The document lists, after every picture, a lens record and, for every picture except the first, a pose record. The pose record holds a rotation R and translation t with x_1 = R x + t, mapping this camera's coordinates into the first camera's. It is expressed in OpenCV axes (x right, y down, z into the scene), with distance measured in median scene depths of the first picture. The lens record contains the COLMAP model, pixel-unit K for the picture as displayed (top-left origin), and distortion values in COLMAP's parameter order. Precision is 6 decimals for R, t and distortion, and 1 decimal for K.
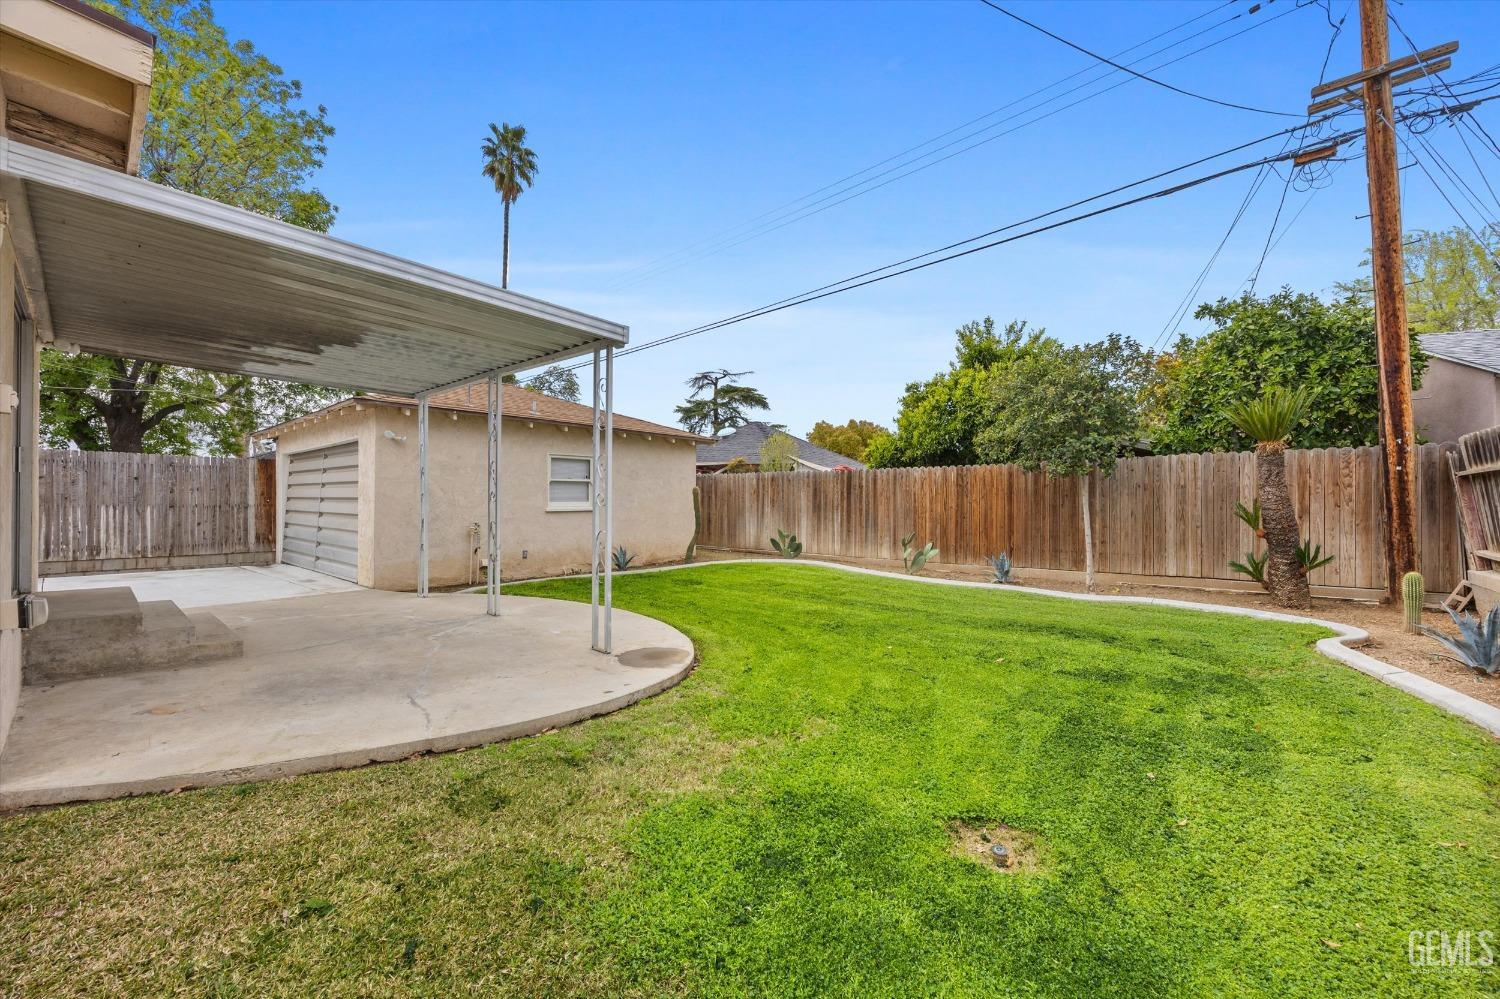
lens RADIAL K [[571.2, 0, 750.0], [0, 571.2, 499.5], [0, 0, 1]] dist [-0.002550, -0.000216]
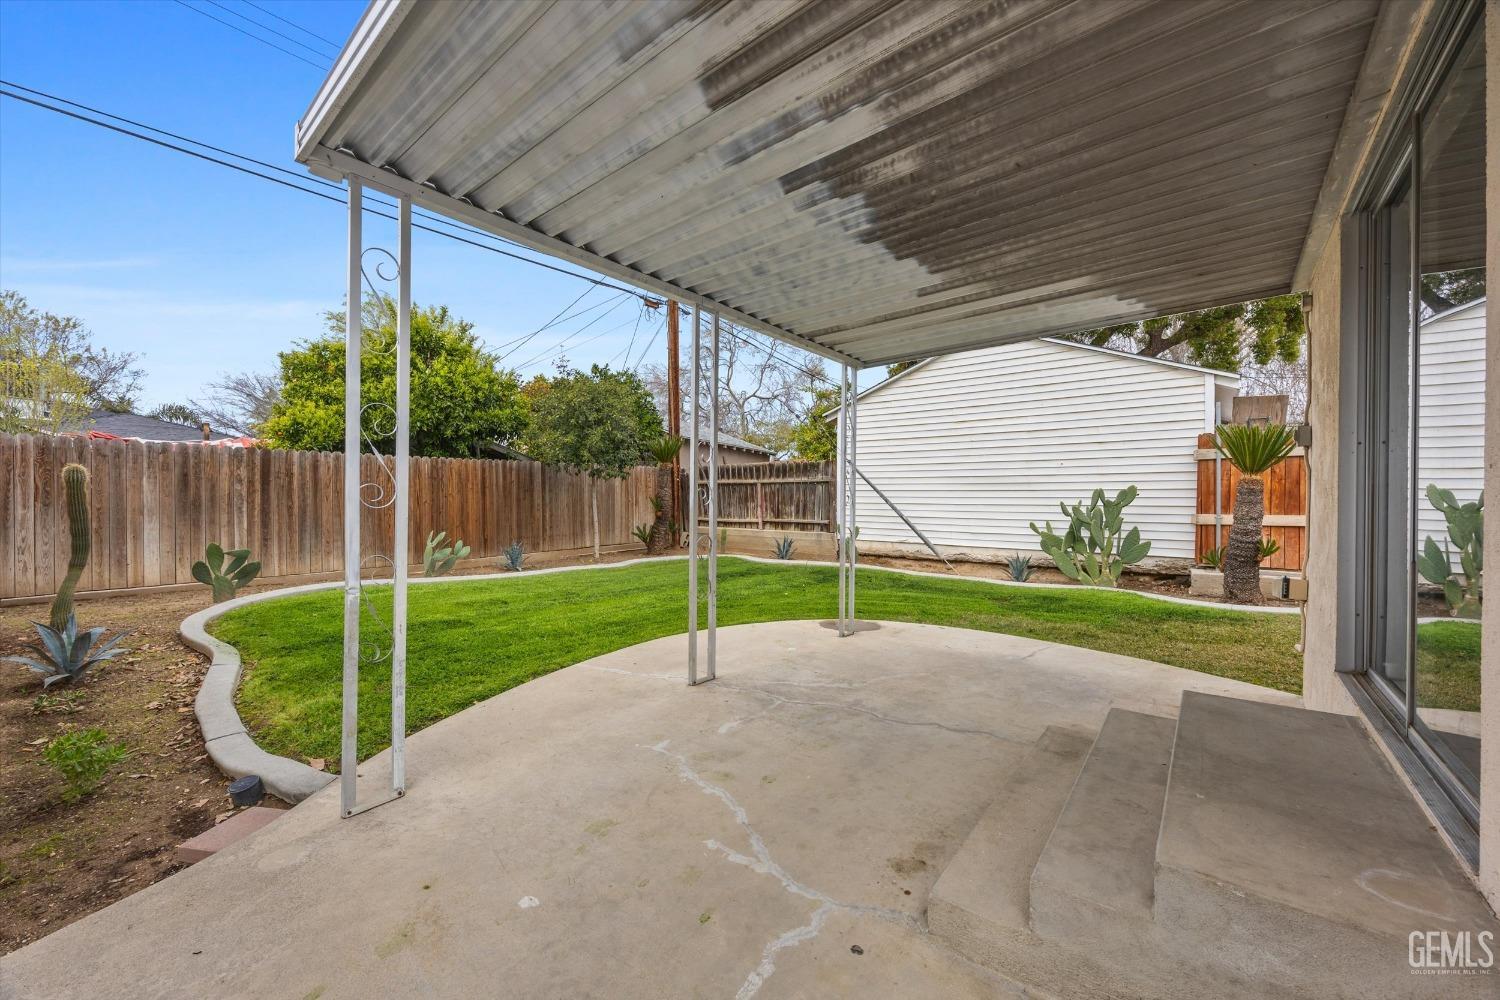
lens RADIAL K [[564.9, 0, 745.7], [0, 564.9, 499.7], [0, 0, 1]] dist [-0.000961, -0.000036]
pose [[-0.016971, -0.013328, 0.999767, -0.591500], [-0.009321, 0.999870, 0.013171, -0.007180], [-0.999813, -0.009095, -0.017093, 0.526863]]
